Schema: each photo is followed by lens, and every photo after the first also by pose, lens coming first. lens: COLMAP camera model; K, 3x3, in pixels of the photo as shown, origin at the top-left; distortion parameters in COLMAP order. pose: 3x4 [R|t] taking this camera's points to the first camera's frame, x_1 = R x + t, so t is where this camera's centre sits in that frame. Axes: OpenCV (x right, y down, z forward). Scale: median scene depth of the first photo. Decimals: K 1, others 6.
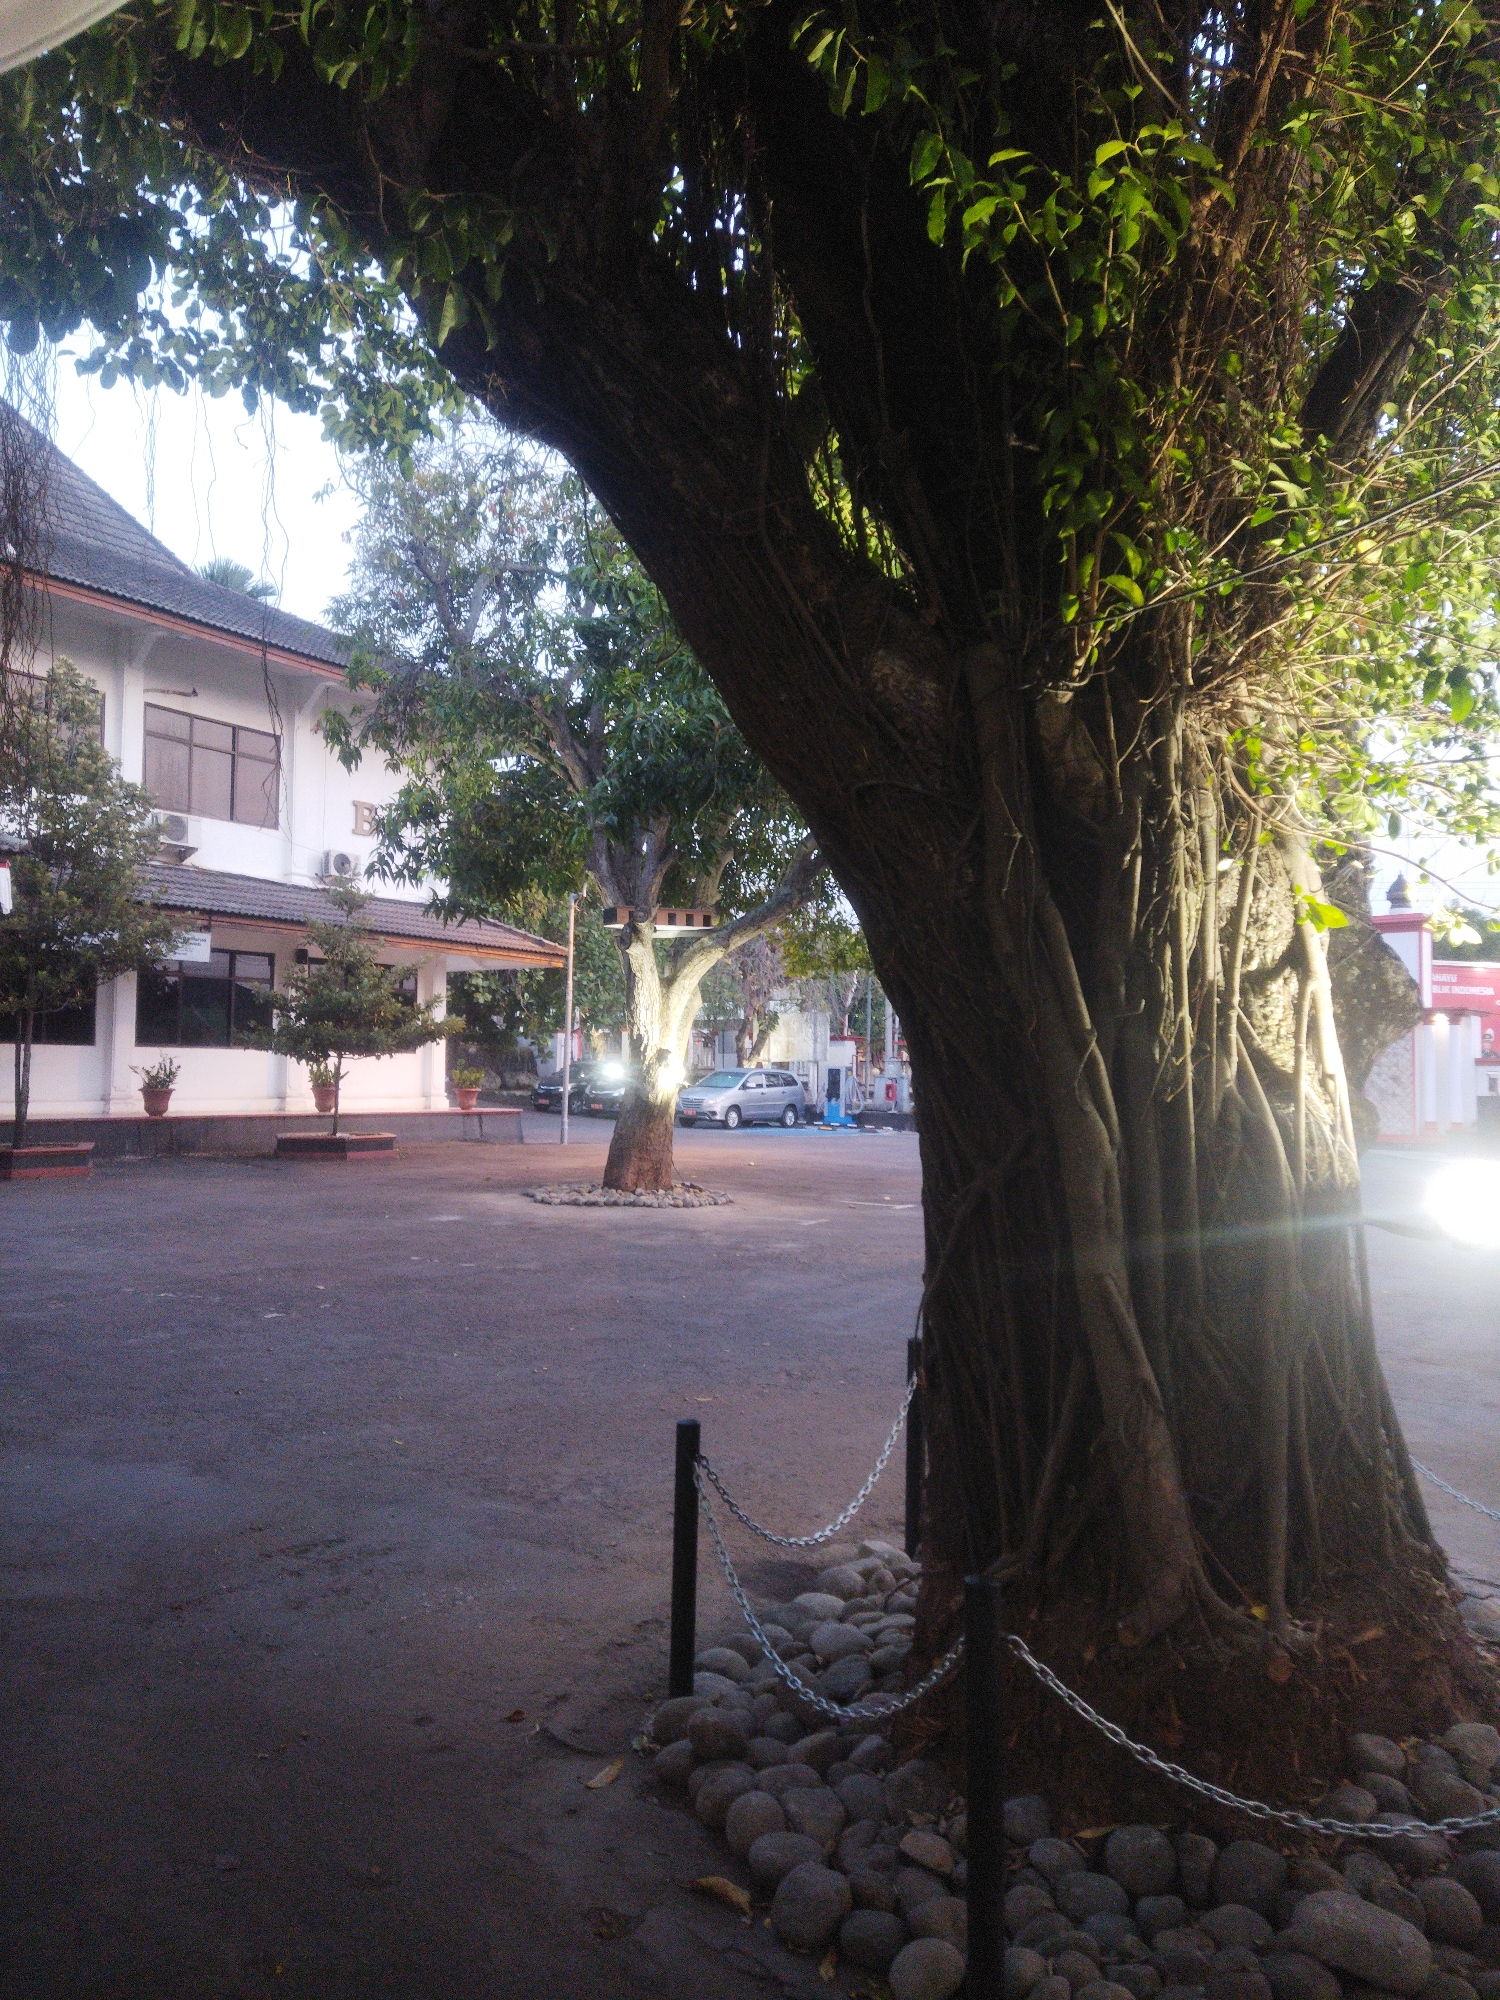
lens RADIAL K [[1433.8, 0, 738.7], [0, 1433.8, 999.5], [0, 0, 1]] dist [0.058391, -0.005123]
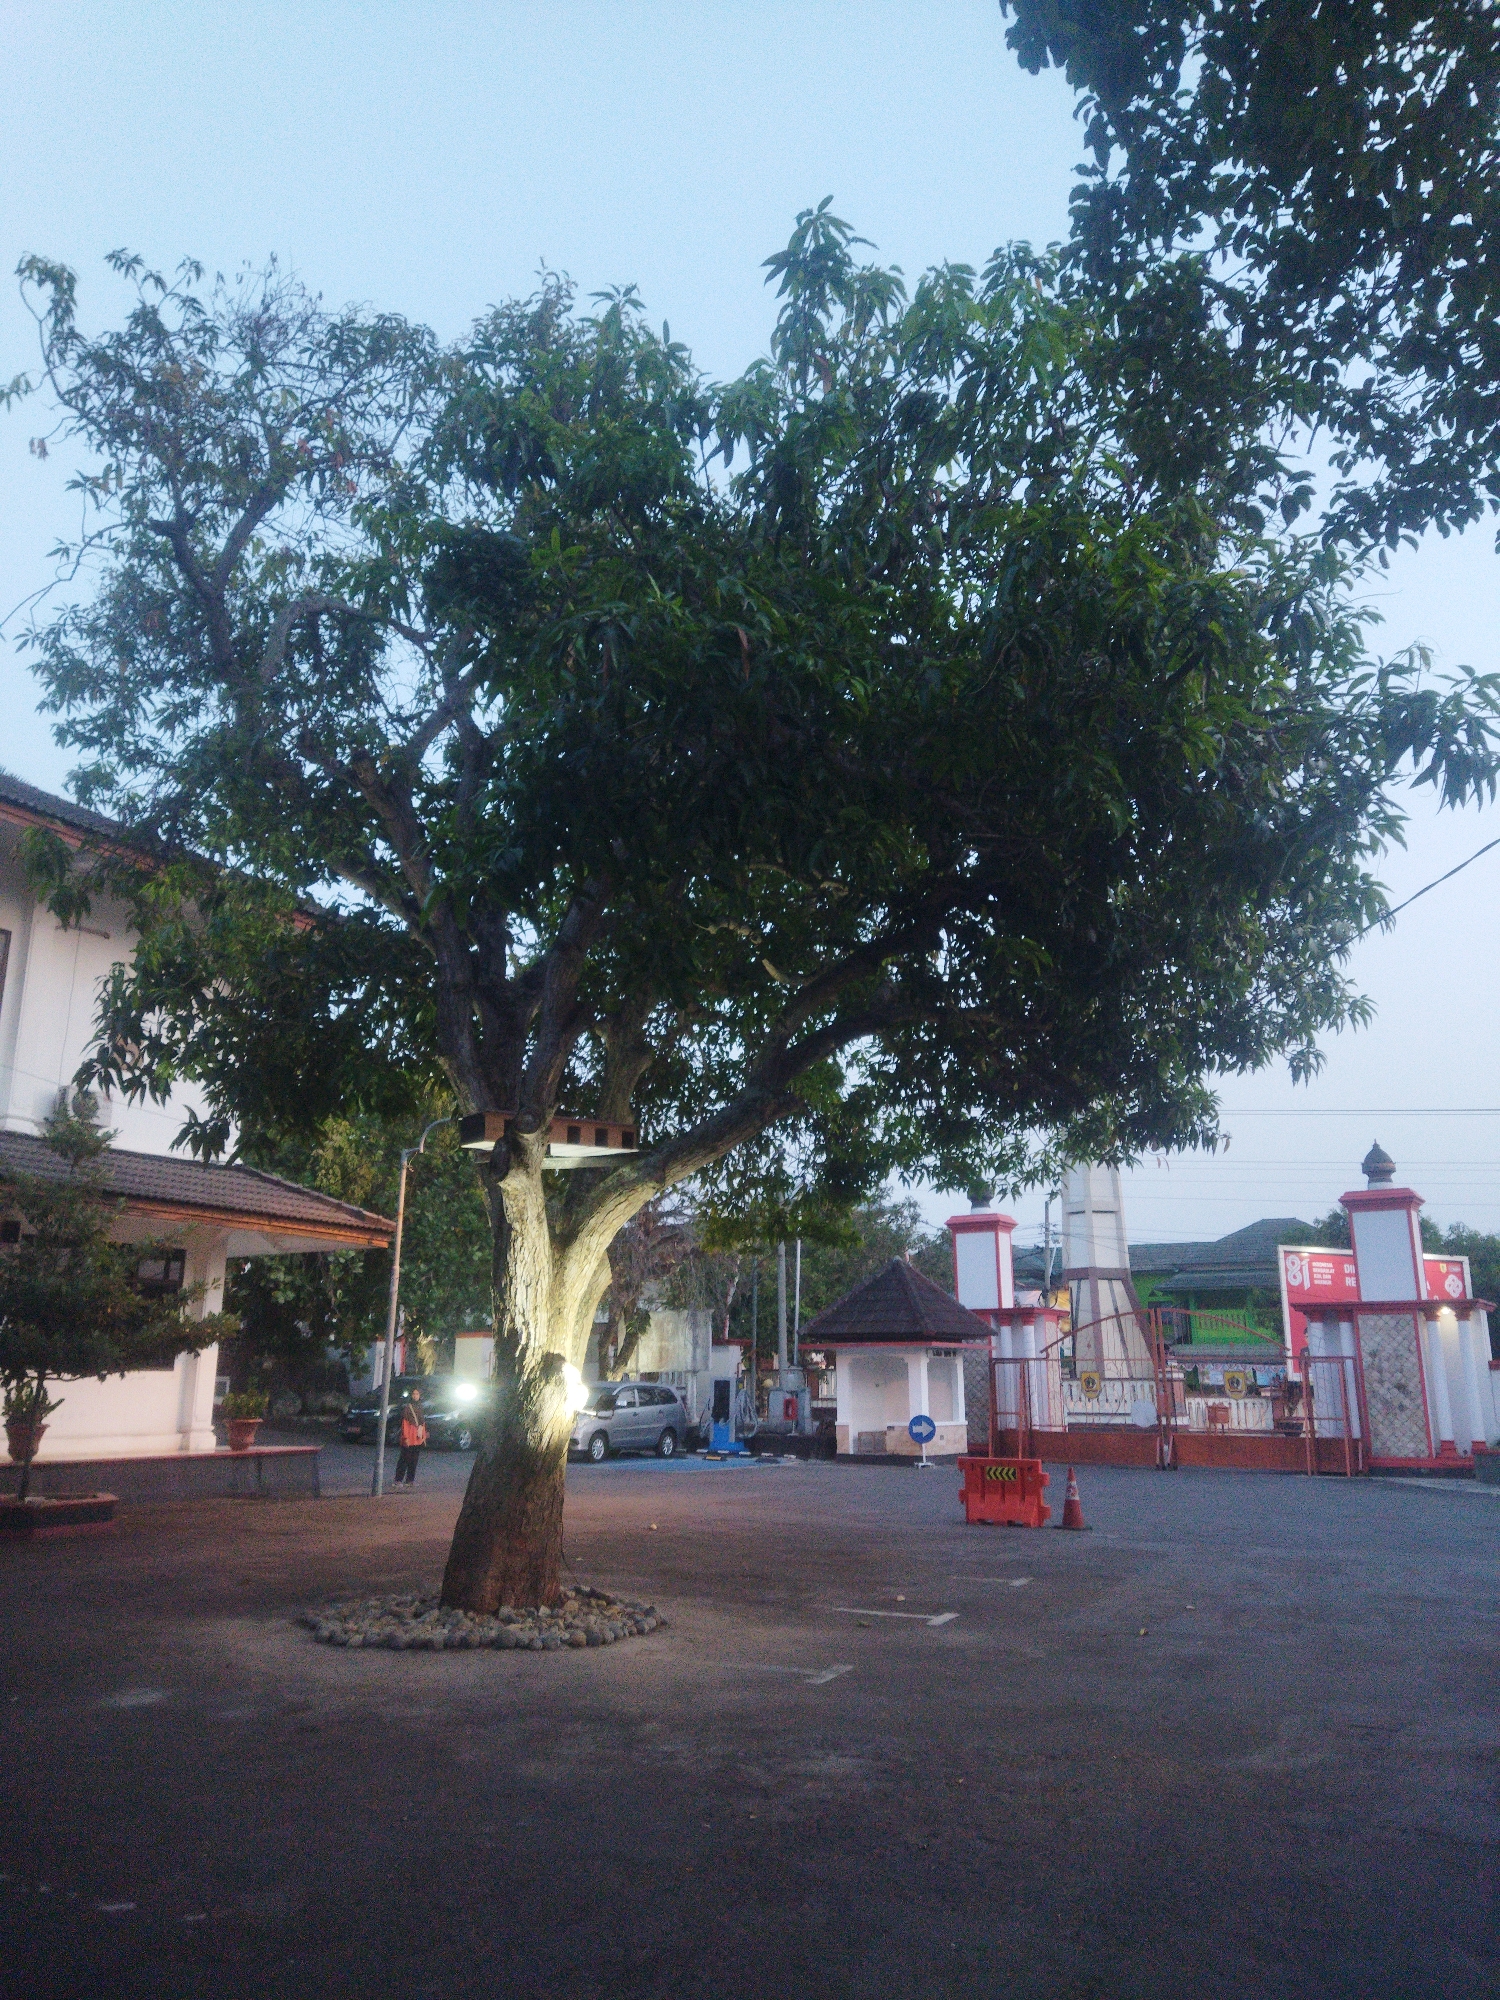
lens RADIAL K [[1433.8, 0, 738.7], [0, 1433.8, 999.5], [0, 0, 1]] dist [0.058391, -0.005123]
pose [[0.993558, 0.015980, 0.112195, -0.026334], [0.007724, 0.978157, -0.207722, 0.008880], [-0.113064, 0.207250, 0.971732, 0.216463]]
